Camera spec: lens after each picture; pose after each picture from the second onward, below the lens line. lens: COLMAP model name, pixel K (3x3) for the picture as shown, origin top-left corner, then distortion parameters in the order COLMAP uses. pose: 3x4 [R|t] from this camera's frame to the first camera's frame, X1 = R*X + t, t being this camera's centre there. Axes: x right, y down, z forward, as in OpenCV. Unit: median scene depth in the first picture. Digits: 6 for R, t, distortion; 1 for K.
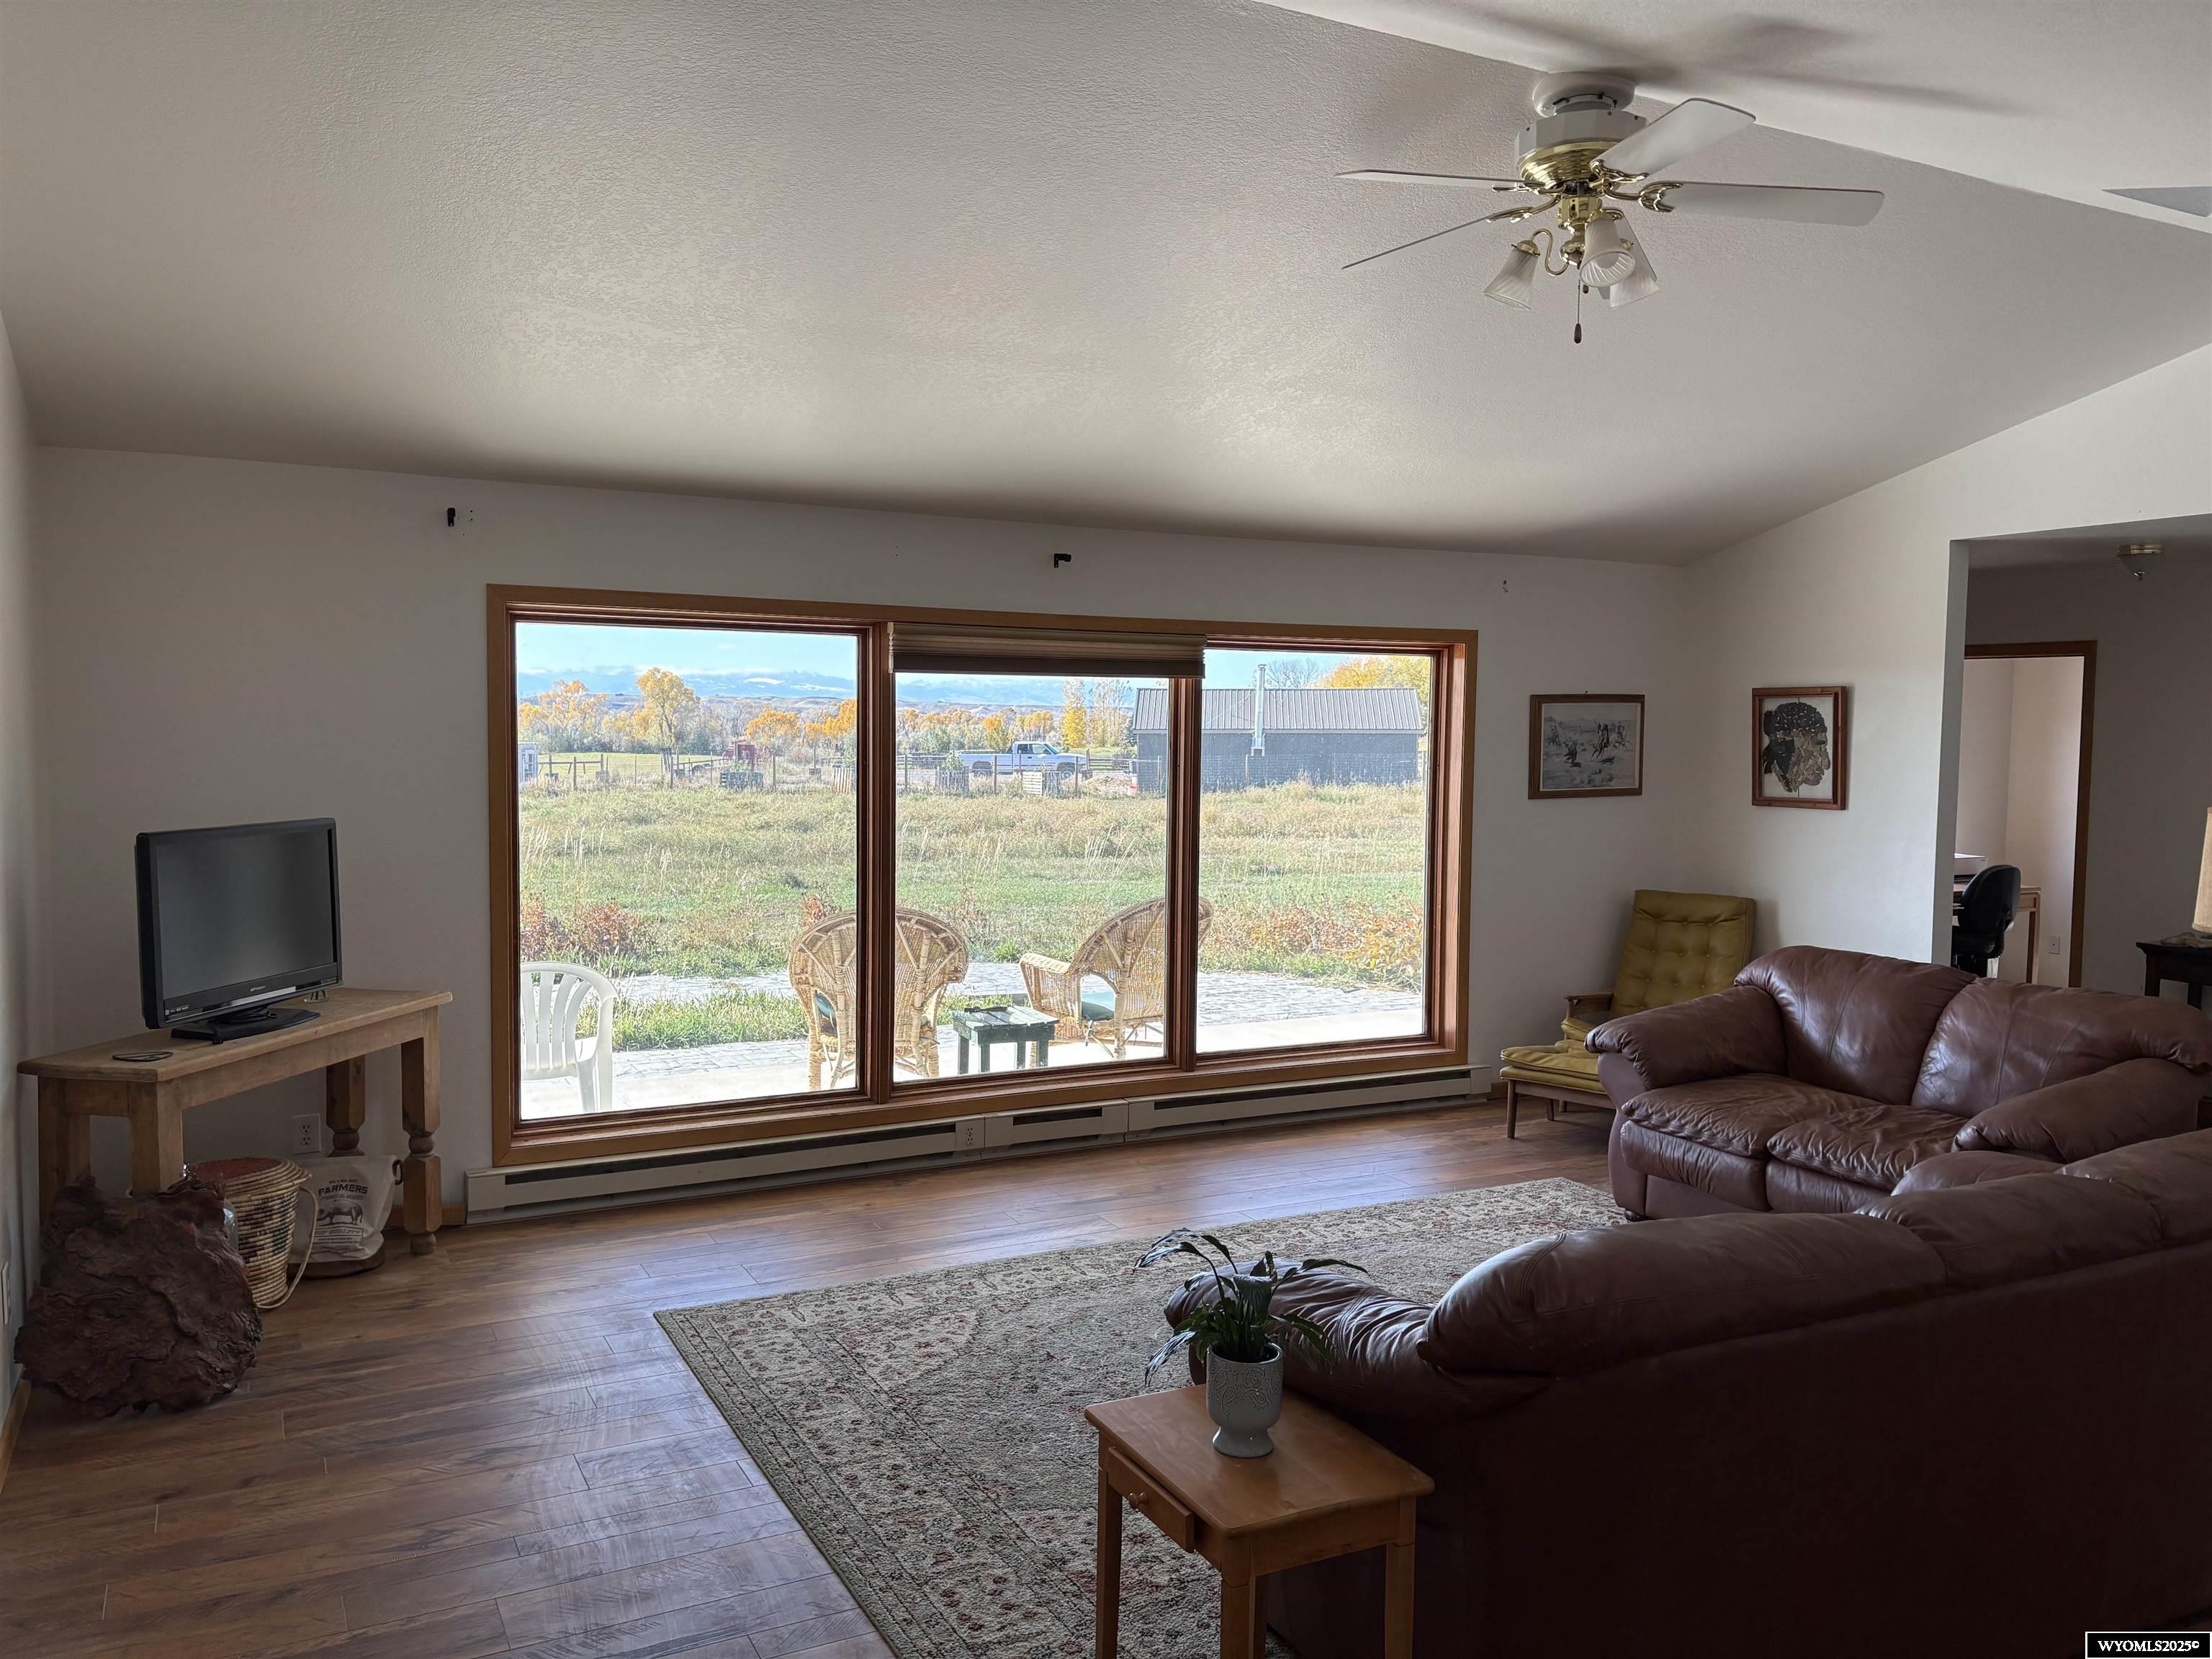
lens RADIAL K [[1668.9, 0, 1101.6], [0, 1668.9, 832.6], [0, 0, 1]] dist [0.065269, -0.072710]
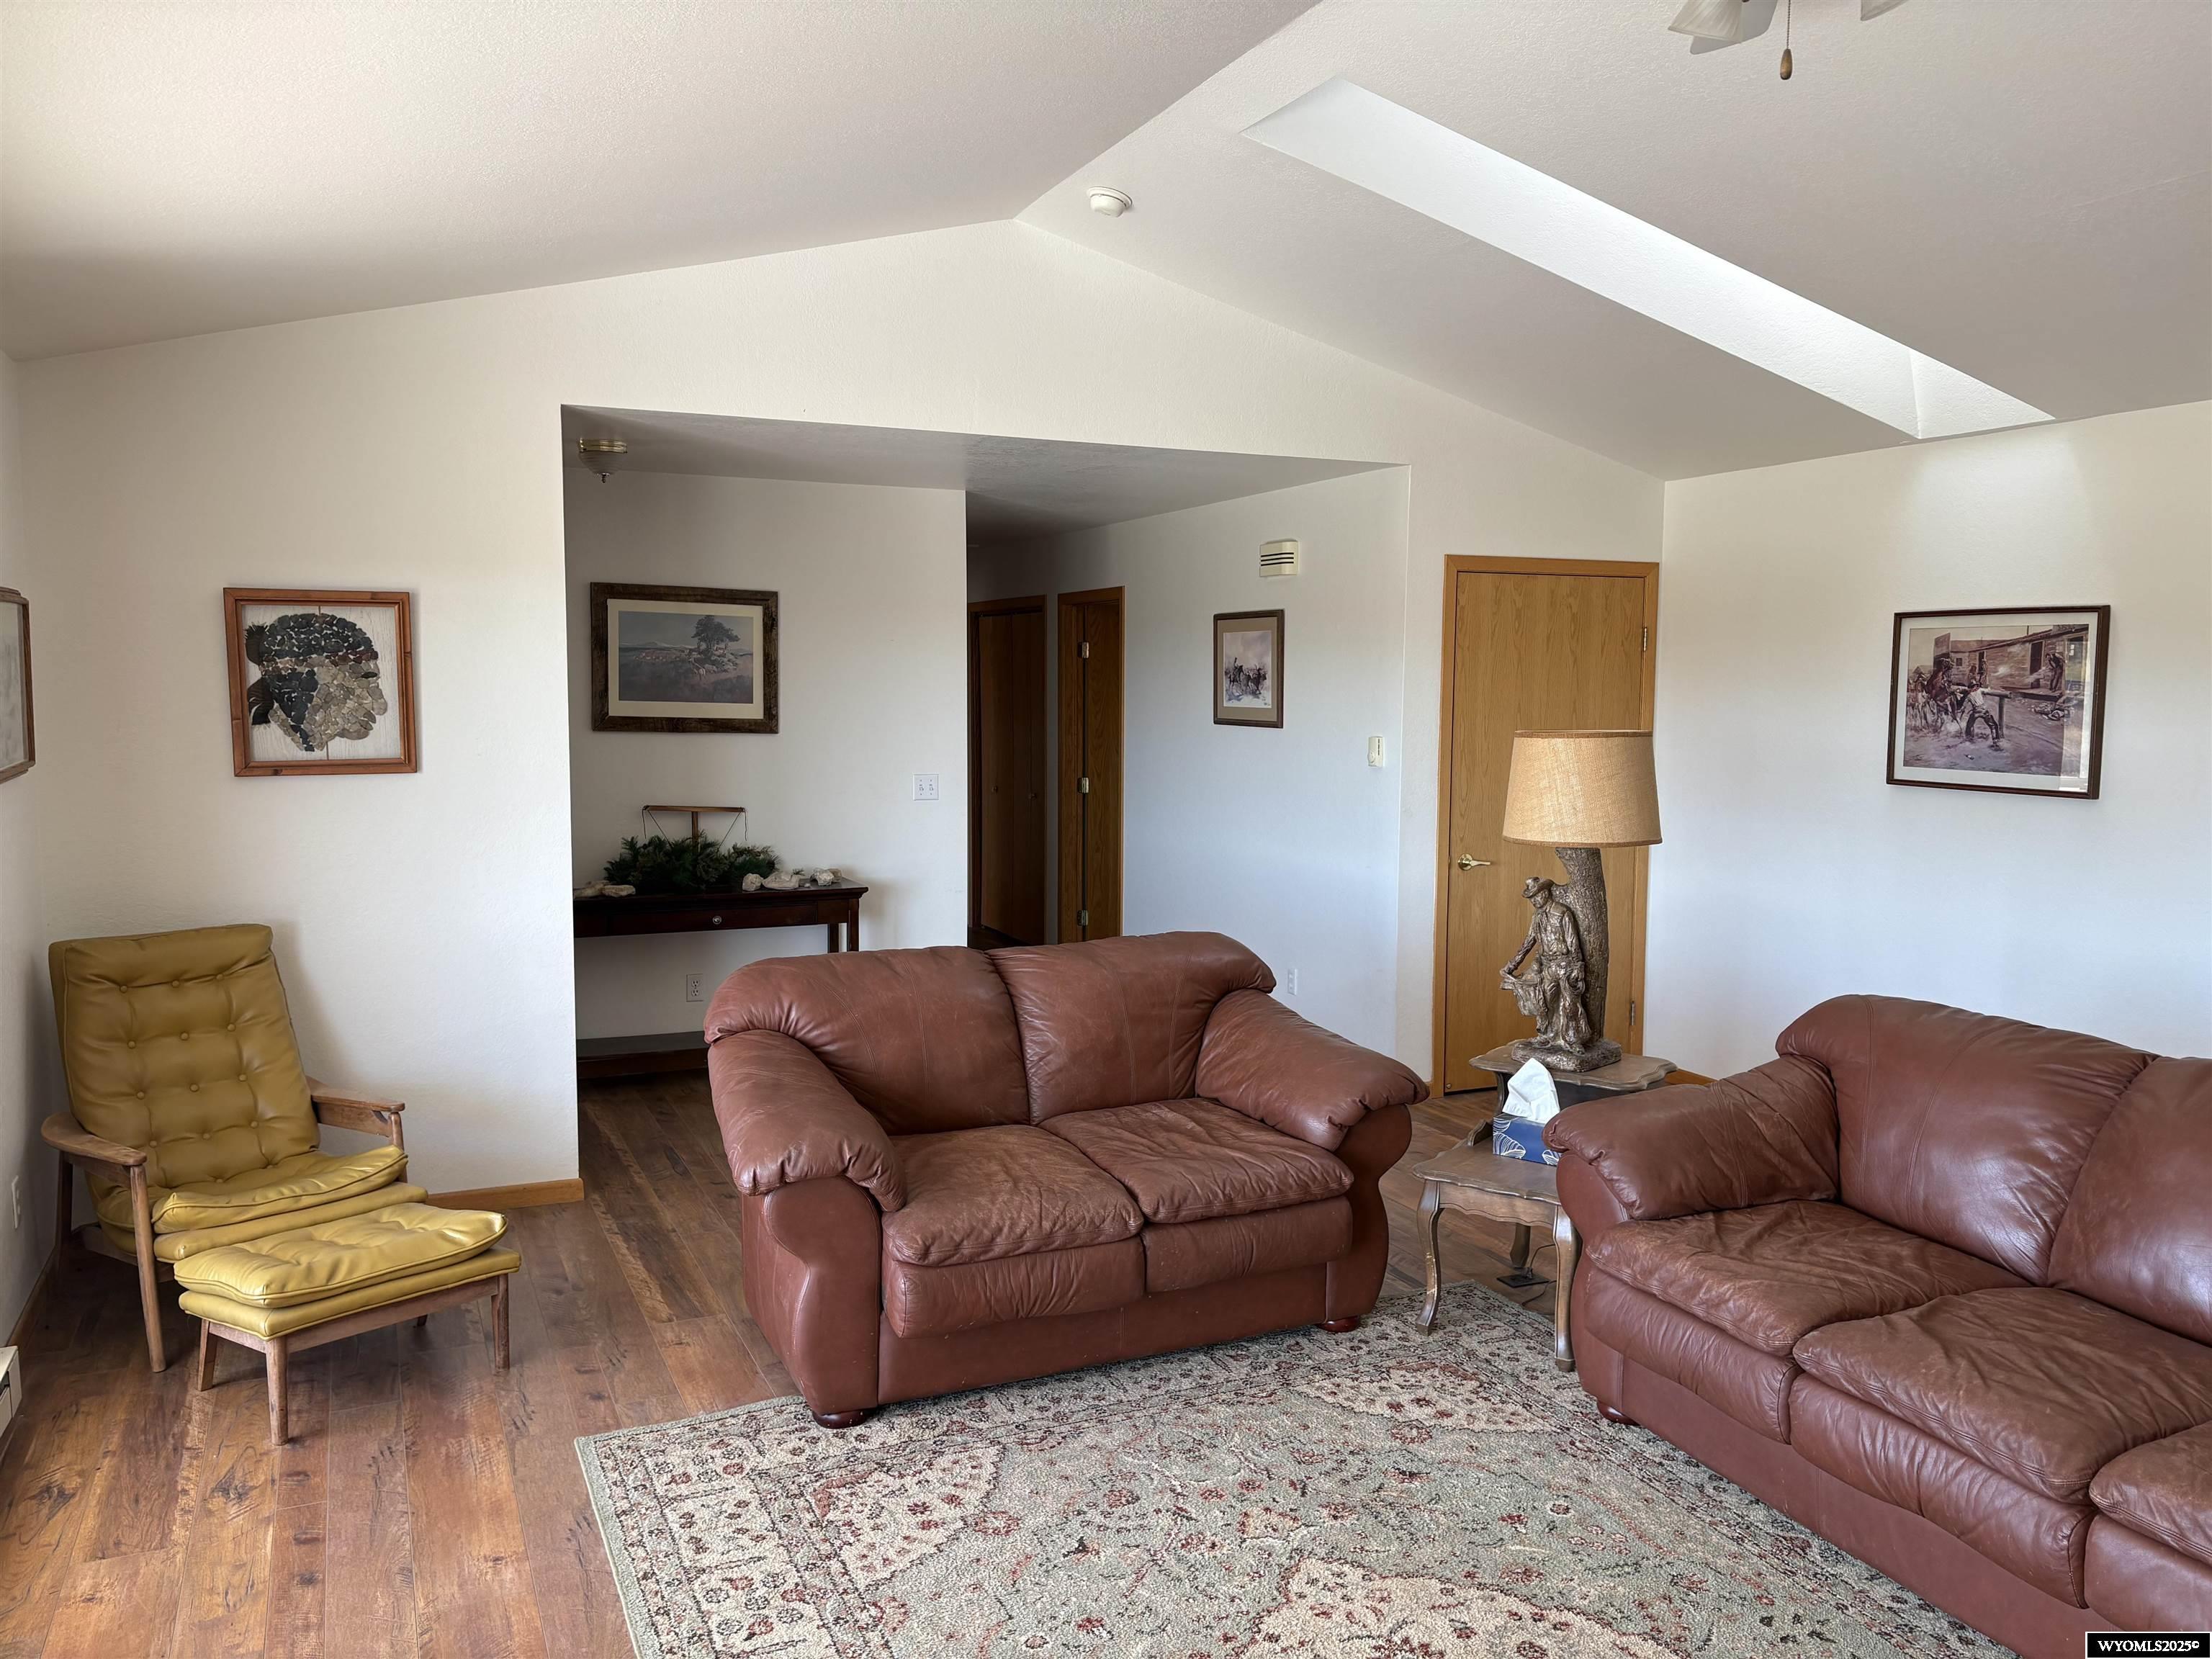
lens RADIAL K [[1668.9, 0, 1104.0], [0, 1668.9, 828.8], [0, 0, 1]] dist [0.065269, -0.072710]
pose [[0.060502, -0.100006, 0.993146, -0.222224], [0.061229, 0.993467, 0.096308, -0.038072], [-0.996288, 0.054983, 0.066230, 0.646335]]
